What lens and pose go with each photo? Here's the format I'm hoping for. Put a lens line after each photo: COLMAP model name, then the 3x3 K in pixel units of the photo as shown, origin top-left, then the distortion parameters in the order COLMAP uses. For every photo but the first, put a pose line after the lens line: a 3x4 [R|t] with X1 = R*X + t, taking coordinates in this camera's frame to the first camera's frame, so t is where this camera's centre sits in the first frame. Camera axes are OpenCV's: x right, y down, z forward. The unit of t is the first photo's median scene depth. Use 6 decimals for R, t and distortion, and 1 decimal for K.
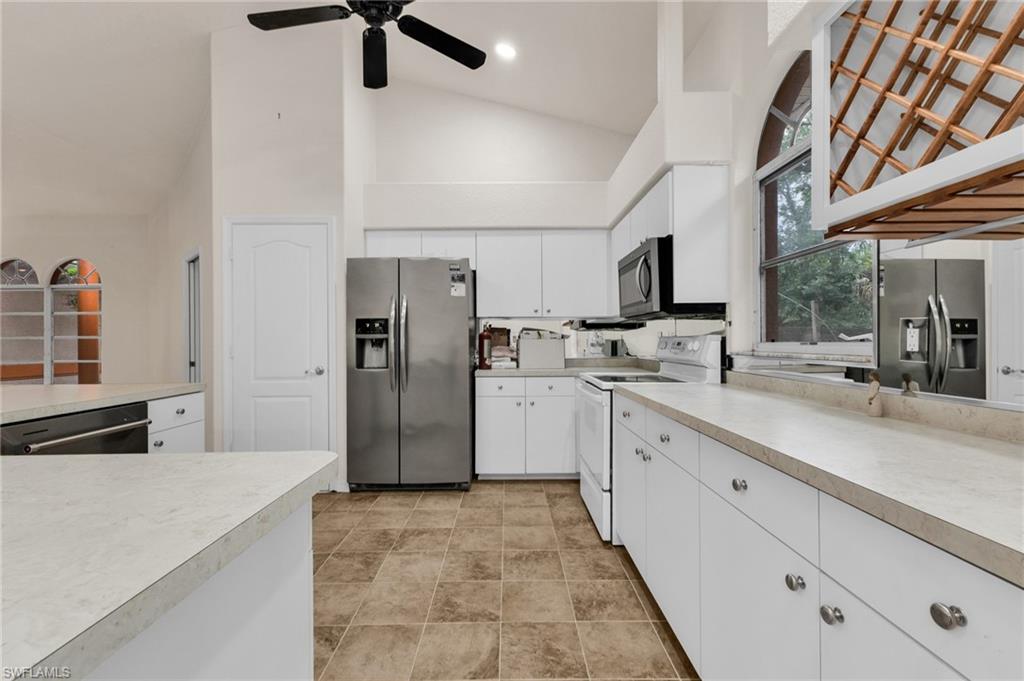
lens RADIAL K [[448.5, 0, 512.0], [0, 448.5, 340.5], [0, 0, 1]] dist [0.002145, 0.000087]
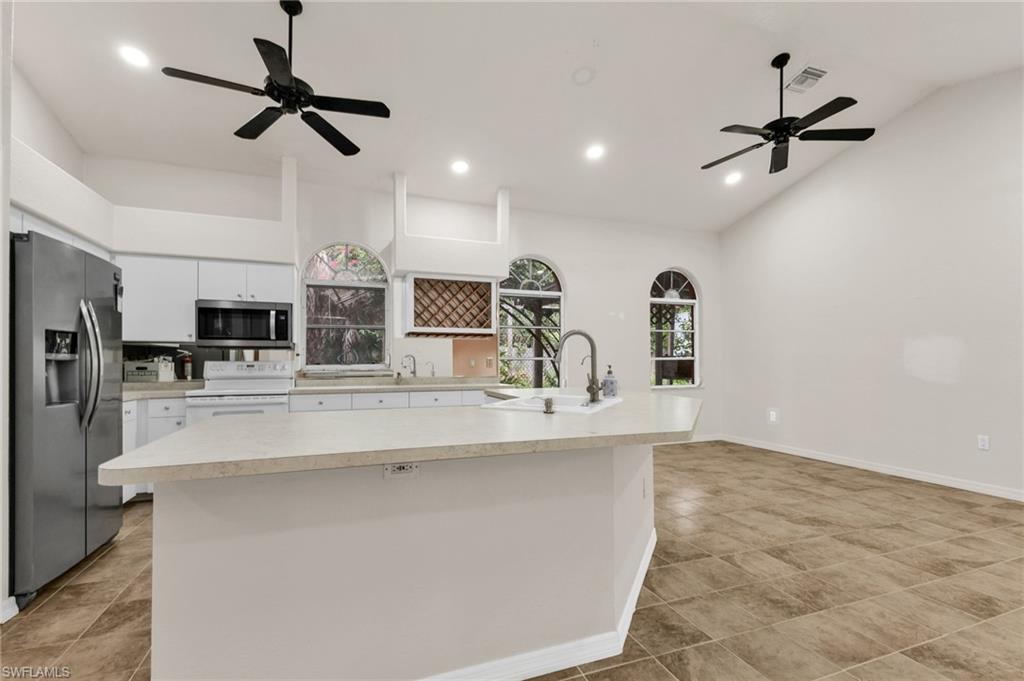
lens RADIAL K [[453.6, 0, 510.7], [0, 453.6, 353.8], [0, 0, 1]] dist [0.007632, -0.001325]
pose [[-0.336760, 0.021261, 0.941350, -1.631242], [0.003929, 0.999768, -0.021175, 0.003043], [-0.941582, -0.003433, -0.336766, 0.804420]]
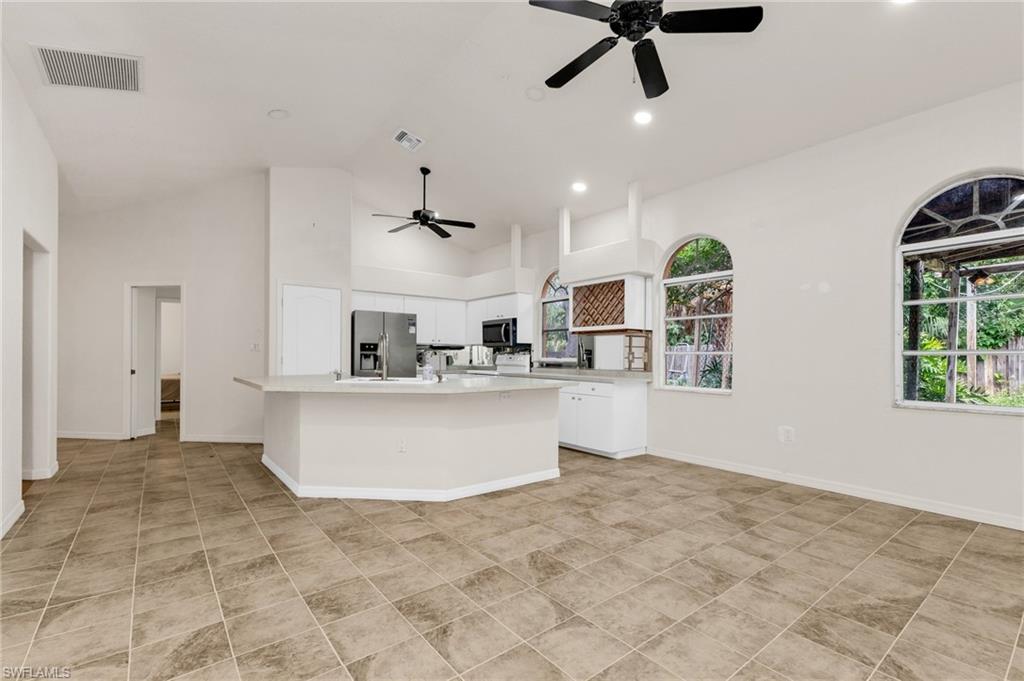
lens RADIAL K [[460.9, 0, 520.4], [0, 460.9, 350.4], [0, 0, 1]] dist [0.008866, -0.007782]
pose [[0.790208, 0.019394, 0.612531, -1.351239], [-0.010640, 0.999783, -0.017929, 0.012050], [-0.612746, 0.007650, 0.790243, -1.246179]]
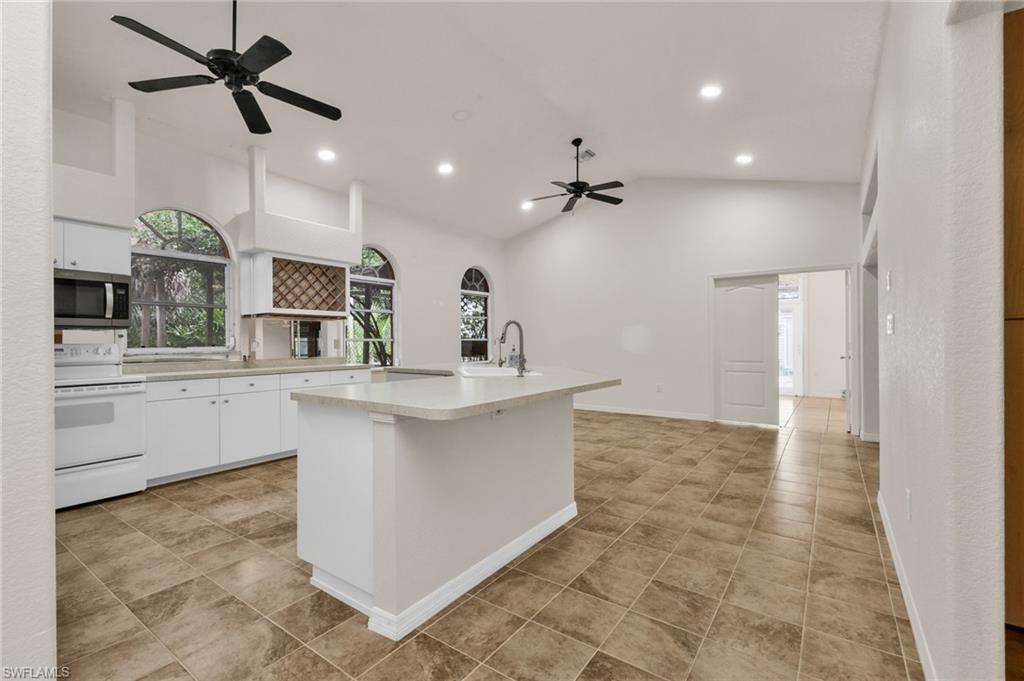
lens RADIAL K [[448.5, 0, 512.0], [0, 448.5, 340.5], [0, 0, 1]] dist [0.002145, 0.000087]
pose [[-0.807159, 0.010353, 0.590244, -1.575331], [0.009826, 0.999943, -0.004102, -0.001071], [-0.590253, 0.002489, -0.807215, 1.477147]]
